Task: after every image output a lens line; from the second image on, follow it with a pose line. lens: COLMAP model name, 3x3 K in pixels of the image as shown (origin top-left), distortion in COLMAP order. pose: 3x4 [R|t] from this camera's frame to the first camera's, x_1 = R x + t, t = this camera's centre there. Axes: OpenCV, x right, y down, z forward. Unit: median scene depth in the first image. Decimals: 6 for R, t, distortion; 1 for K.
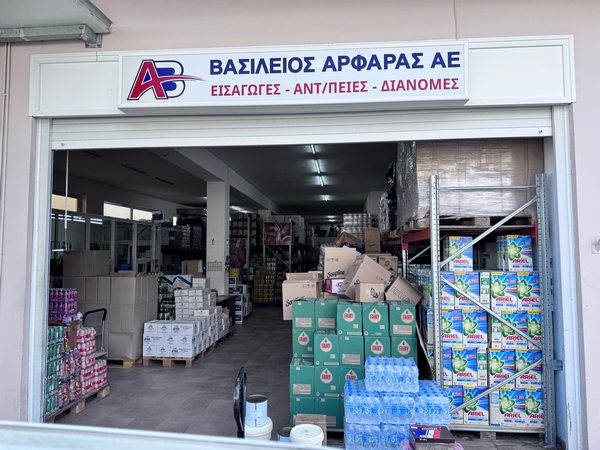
lens RADIAL K [[425.6, 0, 302.2], [0, 425.6, 228.6], [0, 0, 1]] dist [0.082201, -0.110031]
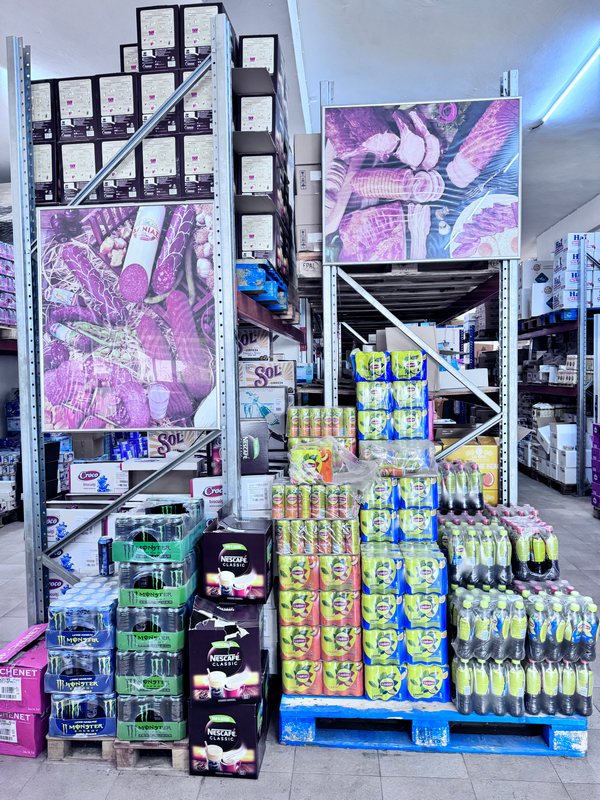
lens RADIAL K [[567.5, 0, 299.6], [0, 567.5, 402.1], [0, 0, 1]] dist [0.082201, -0.110031]
pose [[0.999876, -0.014946, 0.004923, -0.102612], [0.014352, 0.994450, 0.104224, 0.065820], [-0.006454, -0.104140, 0.994542, 0.805935]]
